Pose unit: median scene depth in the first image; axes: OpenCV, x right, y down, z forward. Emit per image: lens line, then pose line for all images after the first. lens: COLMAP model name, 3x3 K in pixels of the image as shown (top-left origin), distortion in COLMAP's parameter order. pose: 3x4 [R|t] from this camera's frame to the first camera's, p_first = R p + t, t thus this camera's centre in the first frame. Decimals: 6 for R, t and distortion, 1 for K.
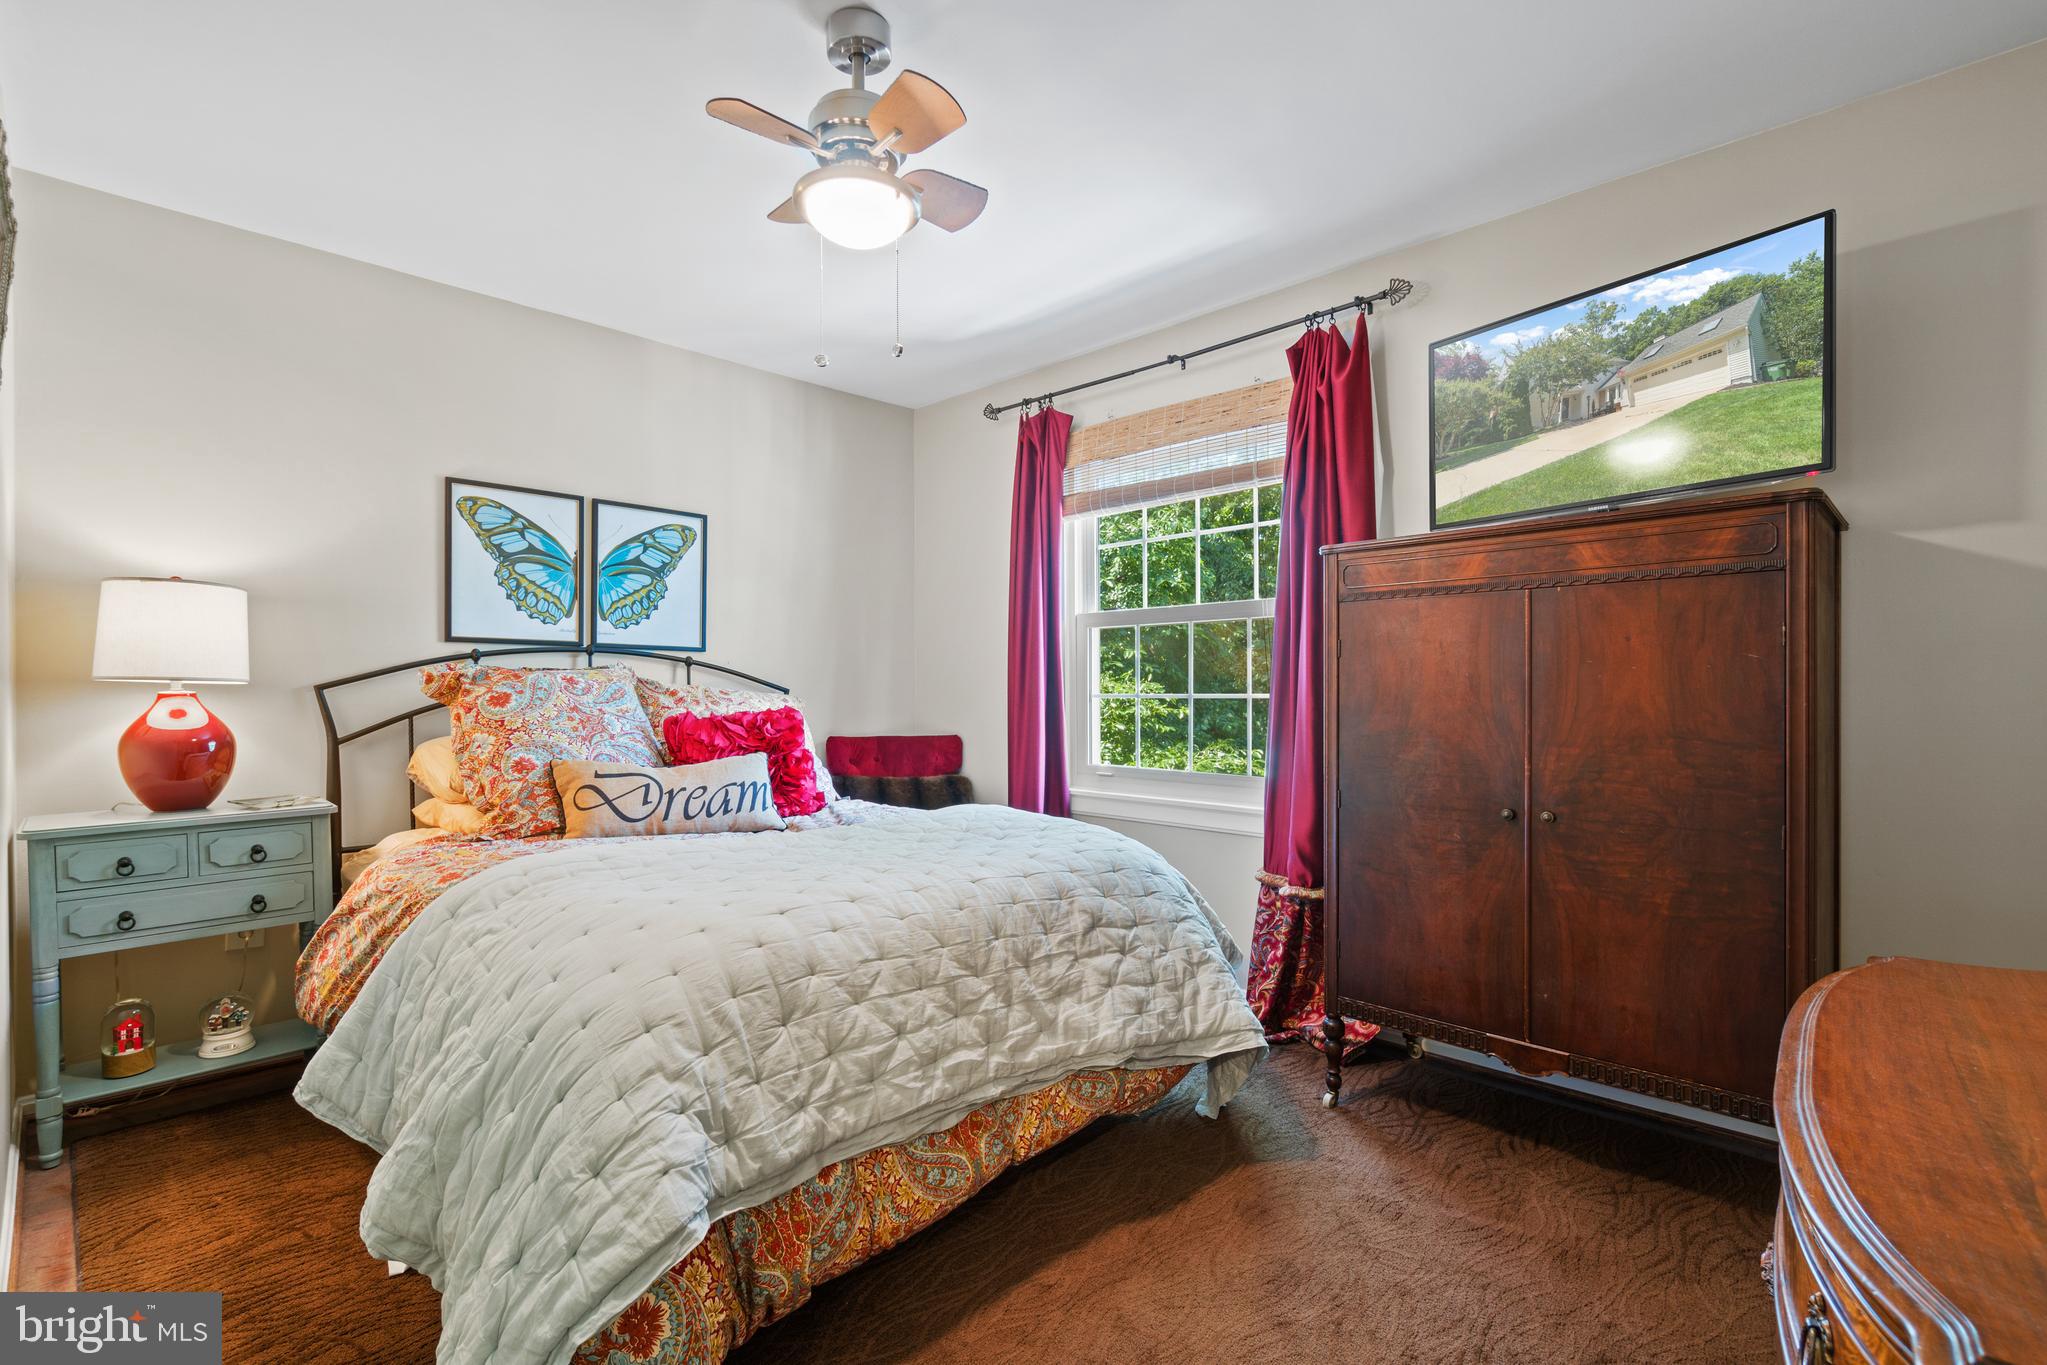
lens RADIAL K [[930.7, 0, 1022.5], [0, 930.7, 703.7], [0, 0, 1]] dist [-0.000750, 0.000059]
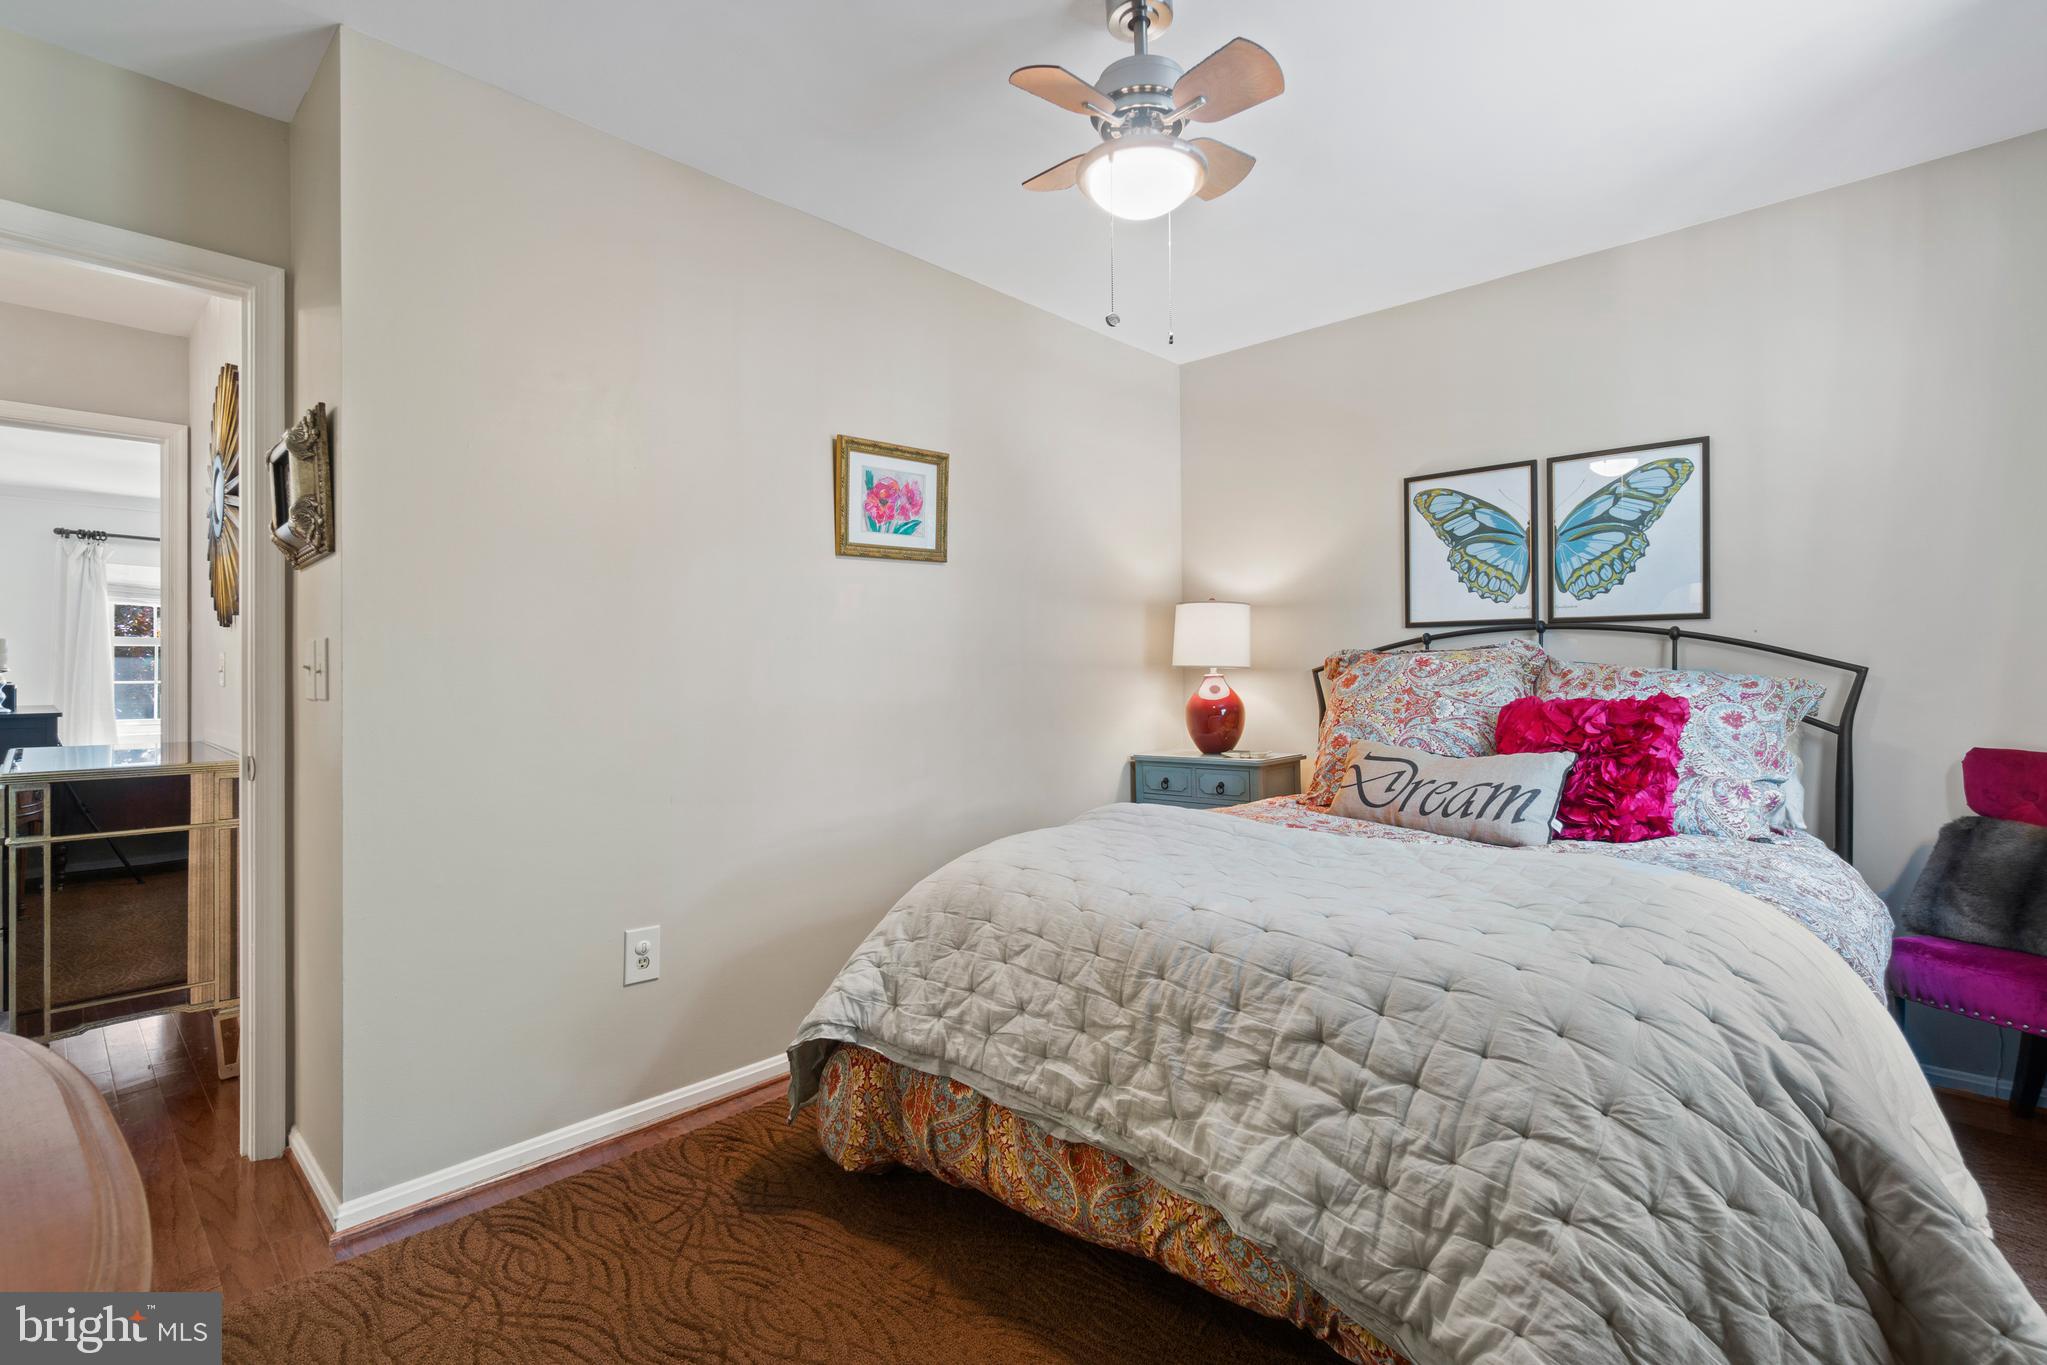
lens RADIAL K [[946.2, 0, 1021.1], [0, 946.2, 676.9], [0, 0, 1]] dist [-0.003853, -0.000394]
pose [[0.020614, 0.003221, -0.999782, 0.491840], [-0.007714, 0.999966, 0.003062, -0.008779], [0.999758, 0.007650, 0.020638, 0.525087]]
